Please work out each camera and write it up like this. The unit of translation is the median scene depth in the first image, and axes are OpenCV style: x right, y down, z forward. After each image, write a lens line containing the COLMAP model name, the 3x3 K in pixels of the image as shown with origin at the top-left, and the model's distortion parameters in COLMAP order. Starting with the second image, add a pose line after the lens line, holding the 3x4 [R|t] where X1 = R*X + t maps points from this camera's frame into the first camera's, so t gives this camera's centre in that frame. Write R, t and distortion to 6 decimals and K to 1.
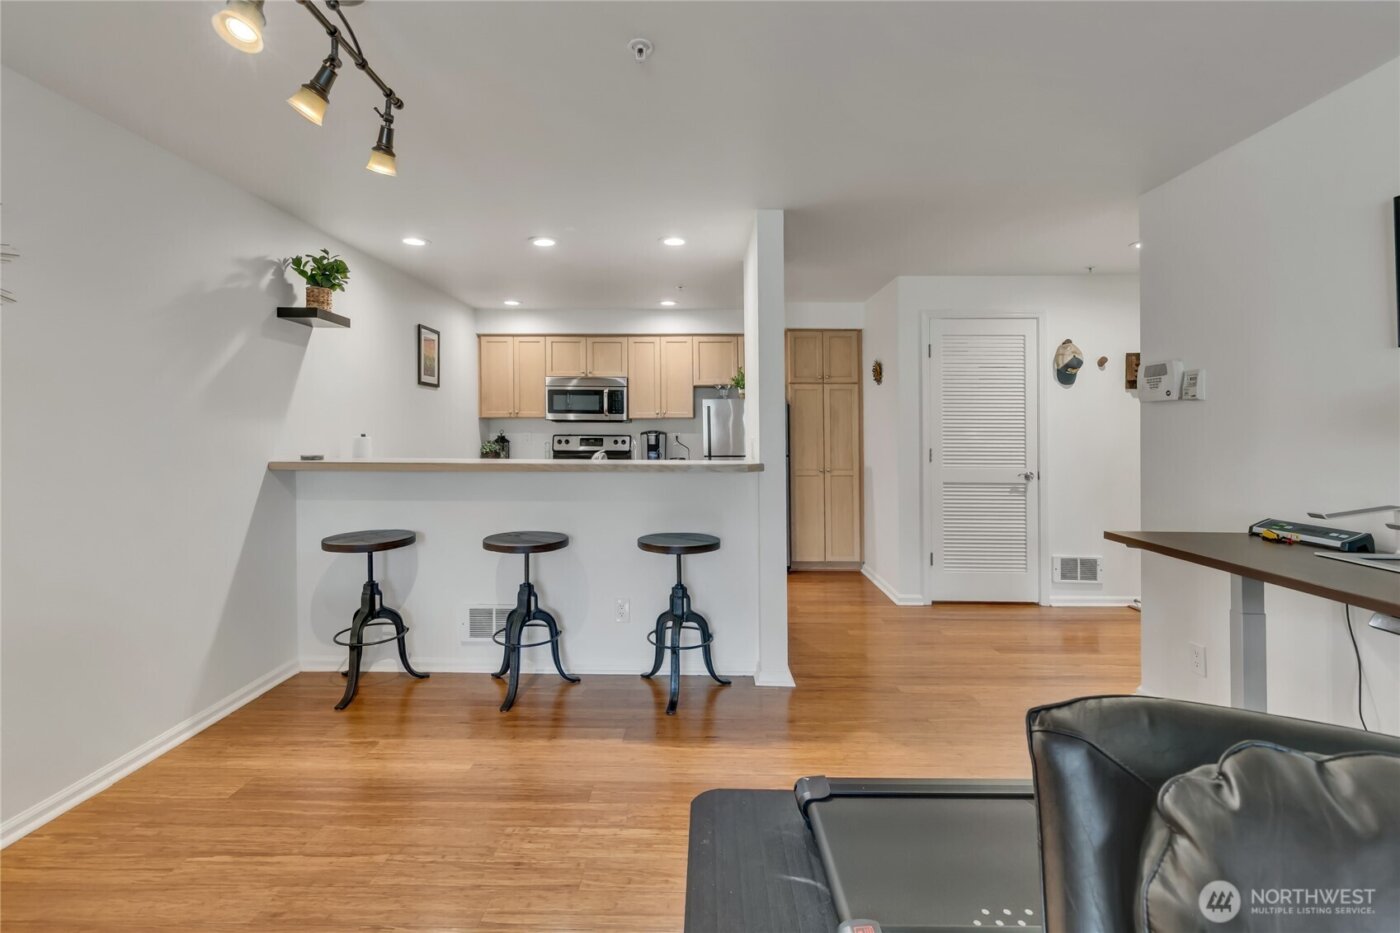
lens RADIAL K [[628.0, 0, 697.8], [0, 628.0, 430.8], [0, 0, 1]] dist [0.001396, -0.000100]
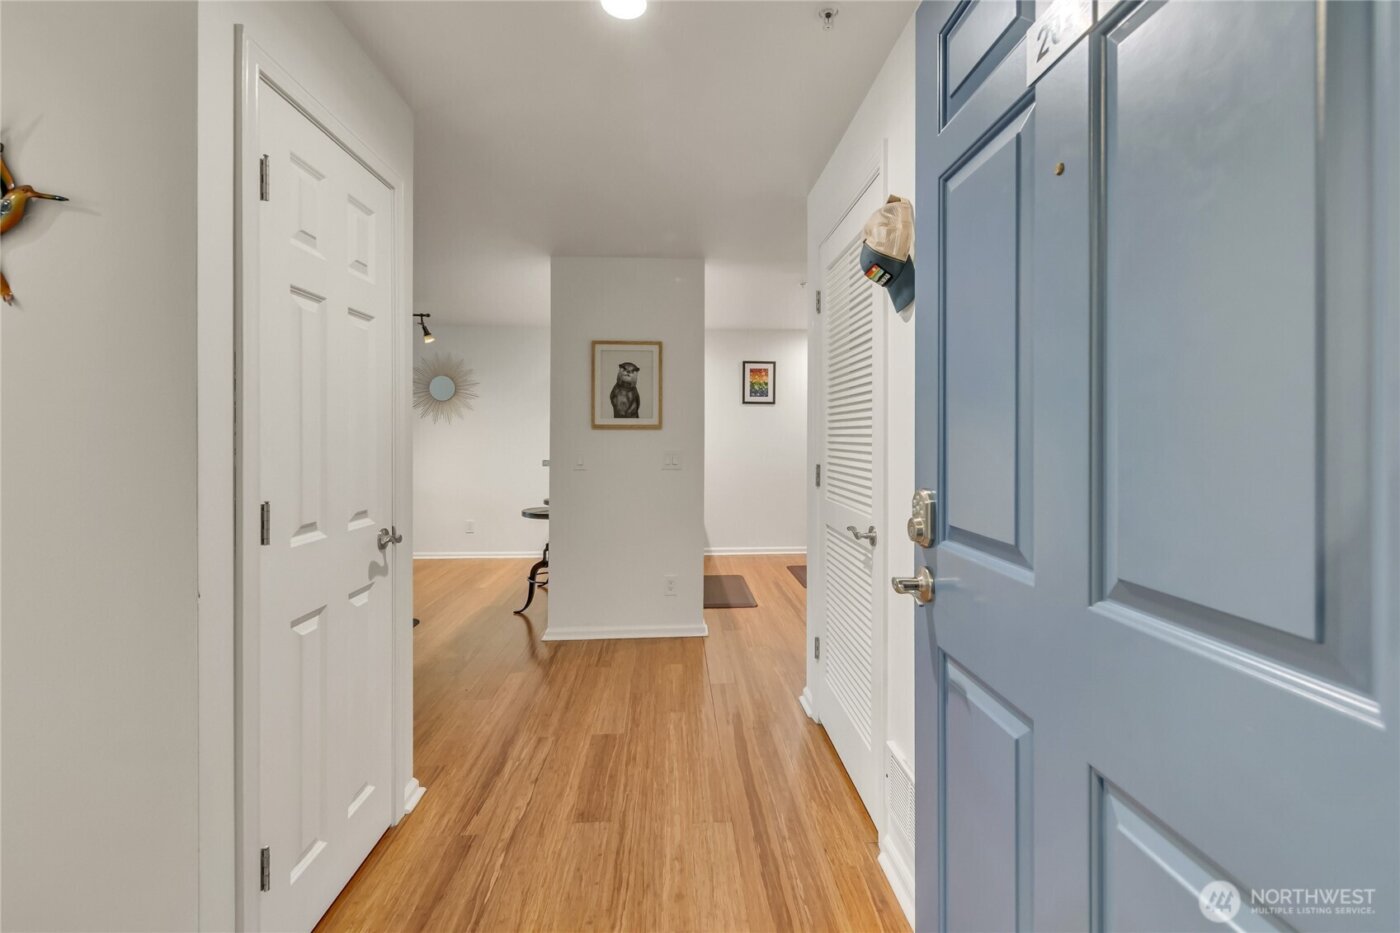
lens RADIAL K [[628.0, 0, 697.8], [0, 628.0, 430.8], [0, 0, 1]] dist [0.001396, -0.000100]
pose [[0.049032, -0.011746, -0.998728, 1.047338], [-0.003685, 0.999922, -0.011941, 0.003885], [0.998790, 0.004266, 0.048985, 0.913149]]
